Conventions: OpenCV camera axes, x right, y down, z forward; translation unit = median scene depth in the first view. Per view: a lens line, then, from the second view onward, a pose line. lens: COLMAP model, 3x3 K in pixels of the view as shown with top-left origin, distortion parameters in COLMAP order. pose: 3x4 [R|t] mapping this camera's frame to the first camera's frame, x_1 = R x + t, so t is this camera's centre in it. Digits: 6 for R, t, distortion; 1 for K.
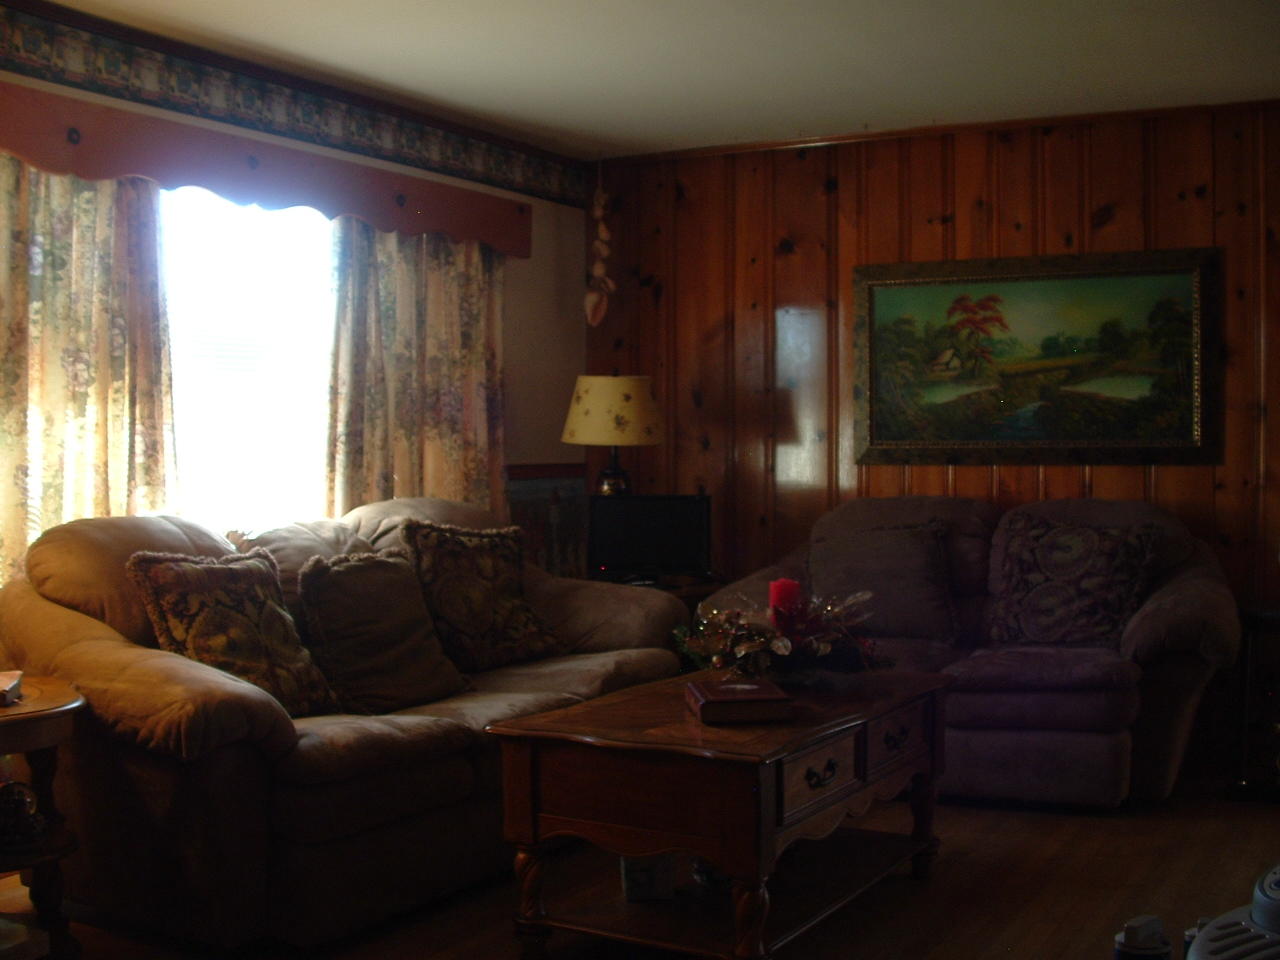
lens RADIAL K [[1494.4, 0, 647.0], [0, 1494.4, 515.0], [0, 0, 1]] dist [-0.248588, 0.274227]
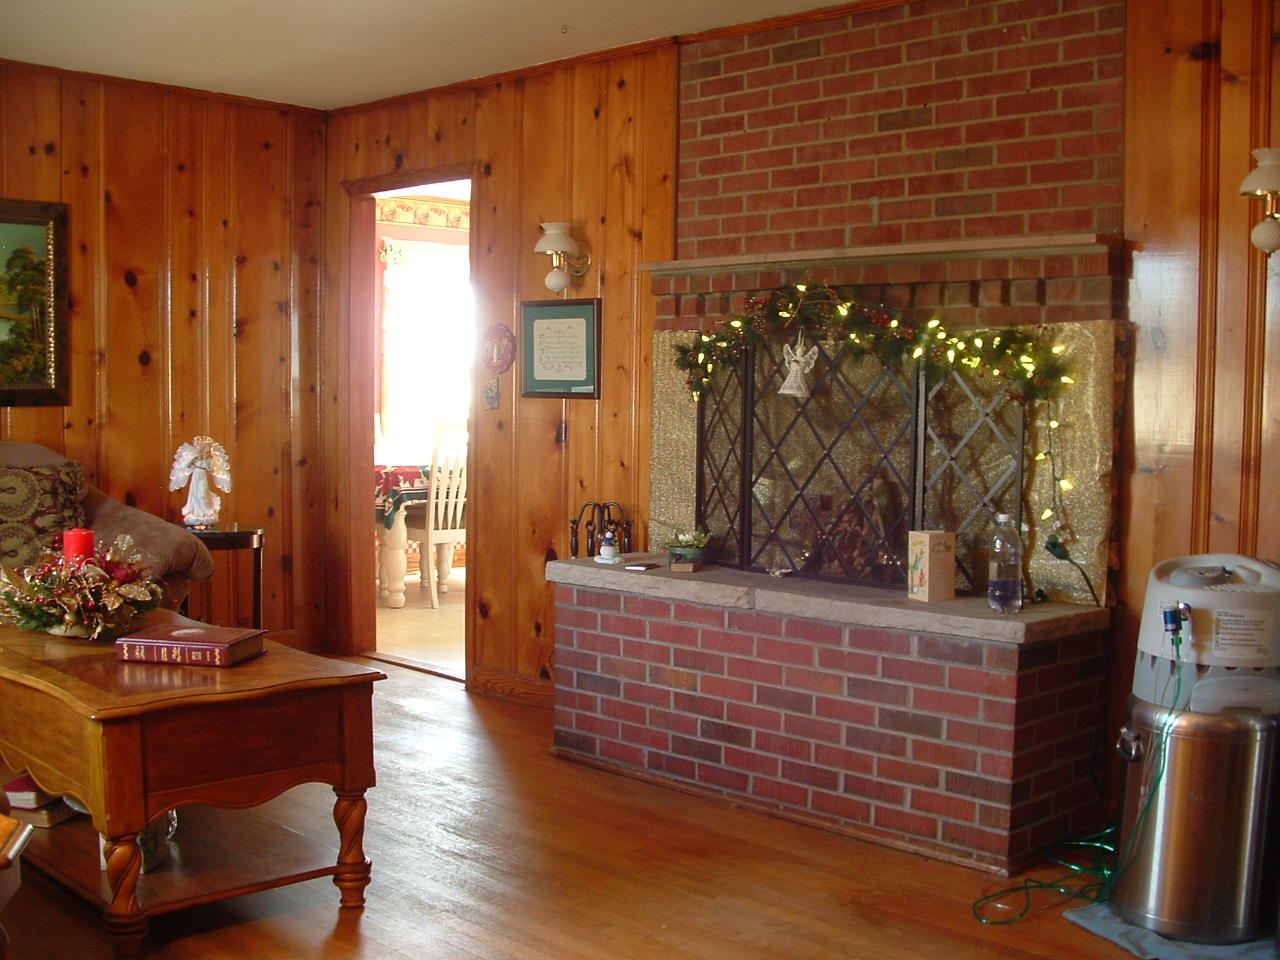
lens RADIAL K [[1494.4, 0, 647.0], [0, 1494.4, 515.0], [0, 0, 1]] dist [-0.248588, 0.274227]
pose [[0.282991, -0.076235, 0.956088, -0.499997], [0.032110, 0.997030, 0.069996, -0.014251], [-0.958585, 0.010891, 0.284599, 0.267360]]
